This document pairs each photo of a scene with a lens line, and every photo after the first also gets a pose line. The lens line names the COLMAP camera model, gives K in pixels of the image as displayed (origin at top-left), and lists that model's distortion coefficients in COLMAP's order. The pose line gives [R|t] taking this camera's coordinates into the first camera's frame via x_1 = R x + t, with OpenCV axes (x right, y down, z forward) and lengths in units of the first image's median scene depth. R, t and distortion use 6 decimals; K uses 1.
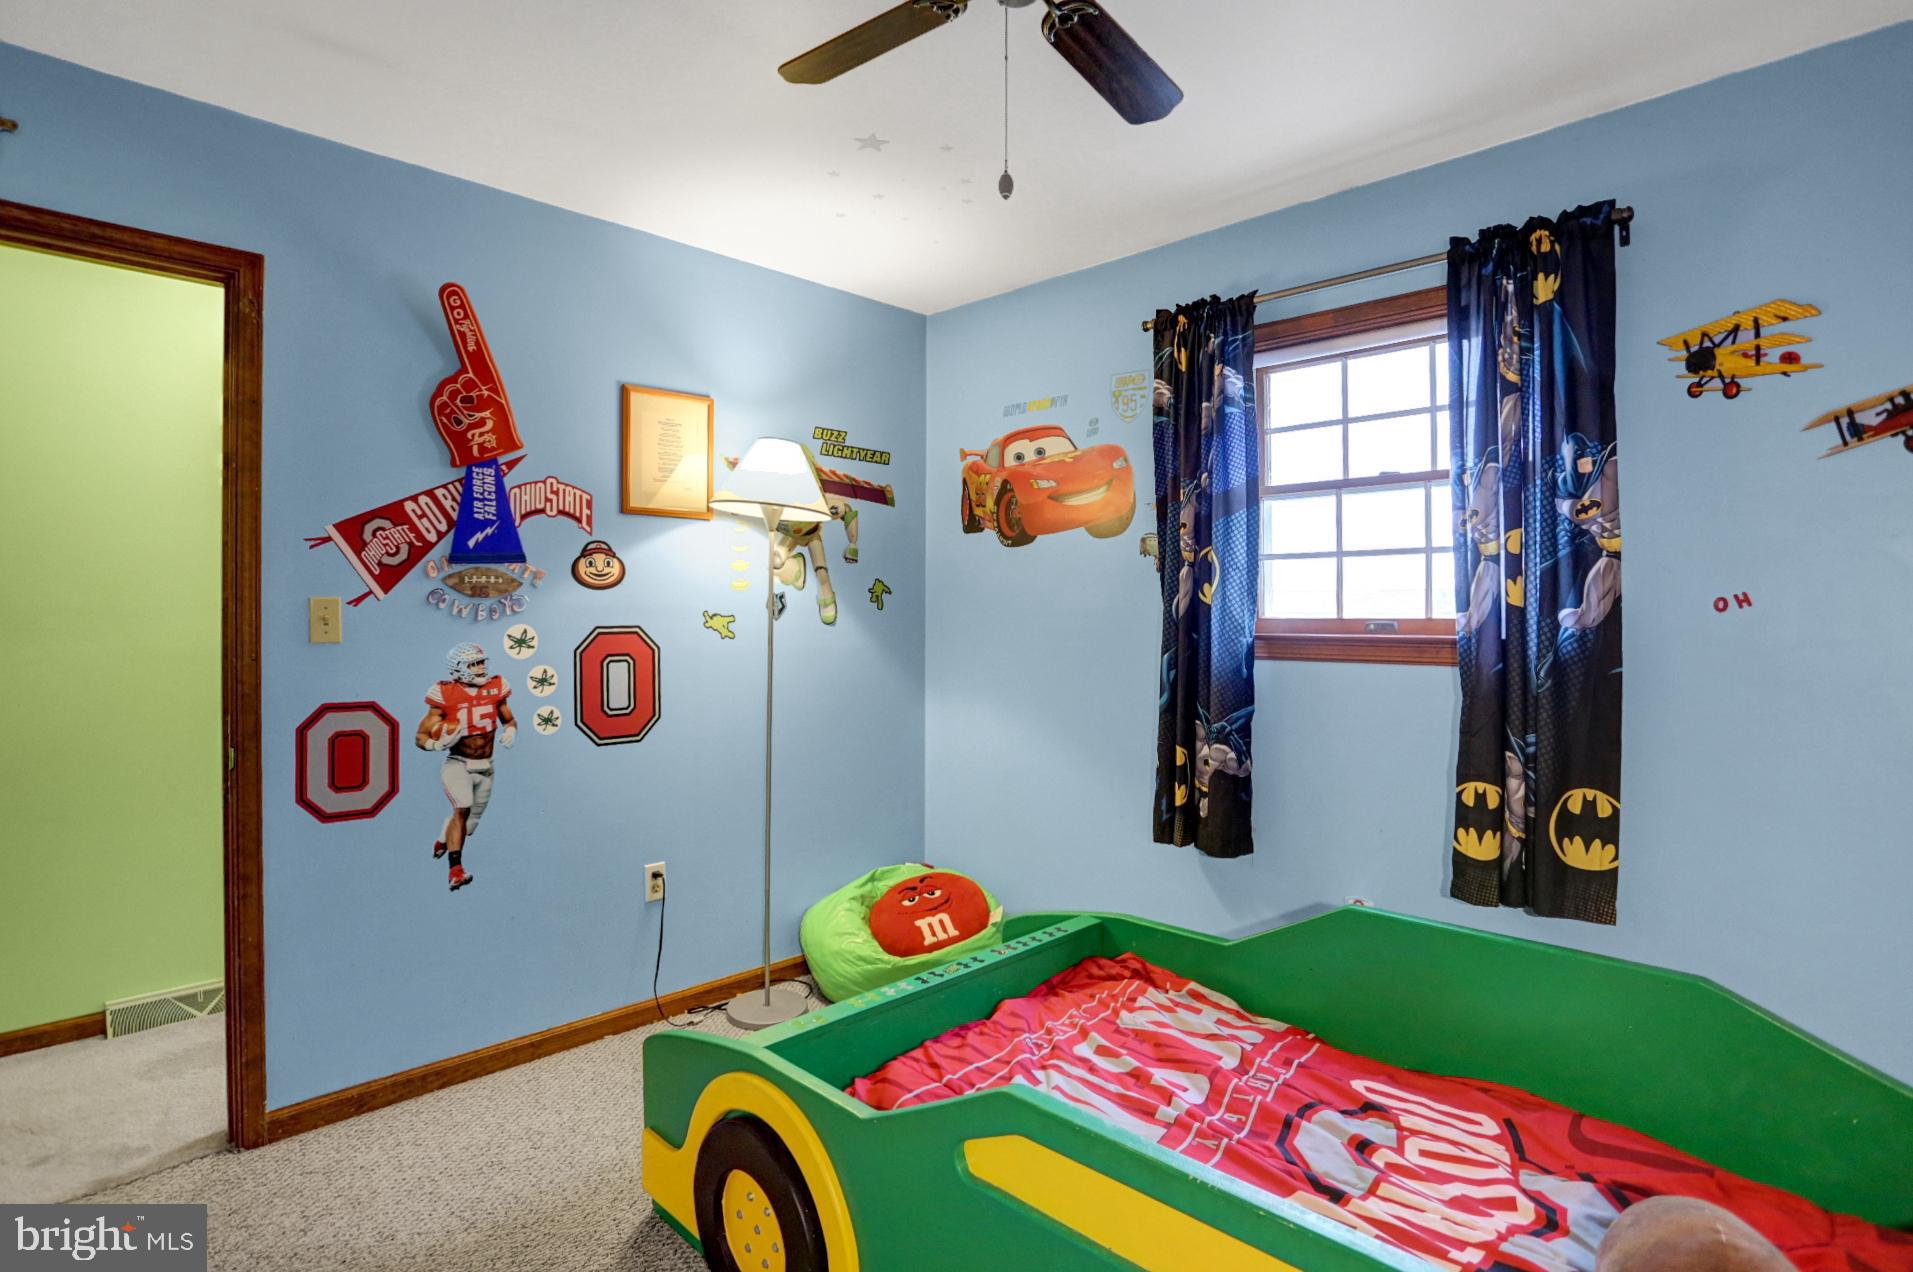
lens RADIAL K [[961.2, 0, 952.7], [0, 961.2, 622.3], [0, 0, 1]] dist [-0.060032, 0.020439]
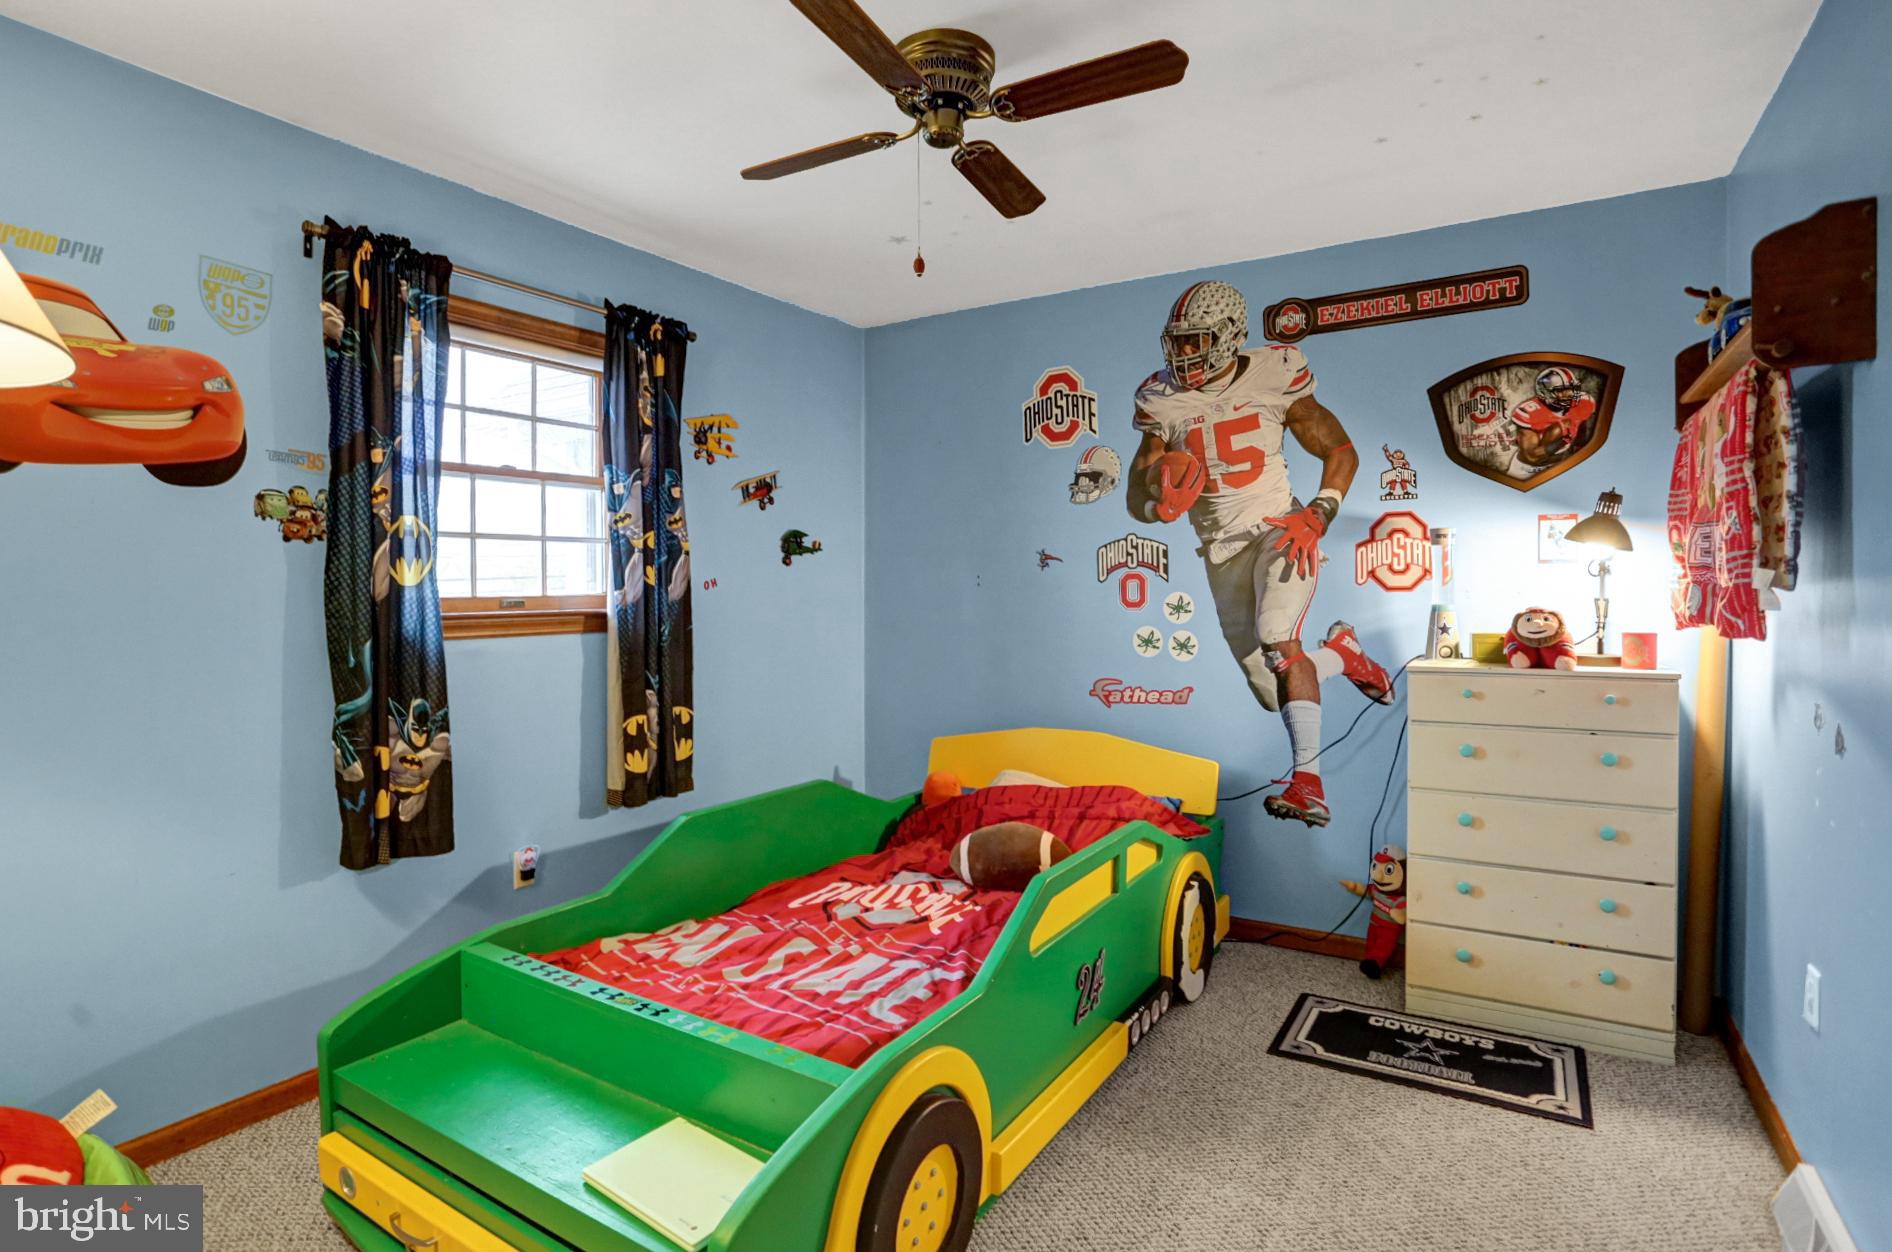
lens RADIAL K [[950.6, 0, 934.1], [0, 950.6, 614.3], [0, 0, 1]] dist [-0.060032, 0.020439]
pose [[-0.202227, -0.029368, 0.978898, -0.837092], [0.009679, 0.999441, 0.031984, -0.015276], [-0.979291, 0.015943, -0.201829, 0.838992]]
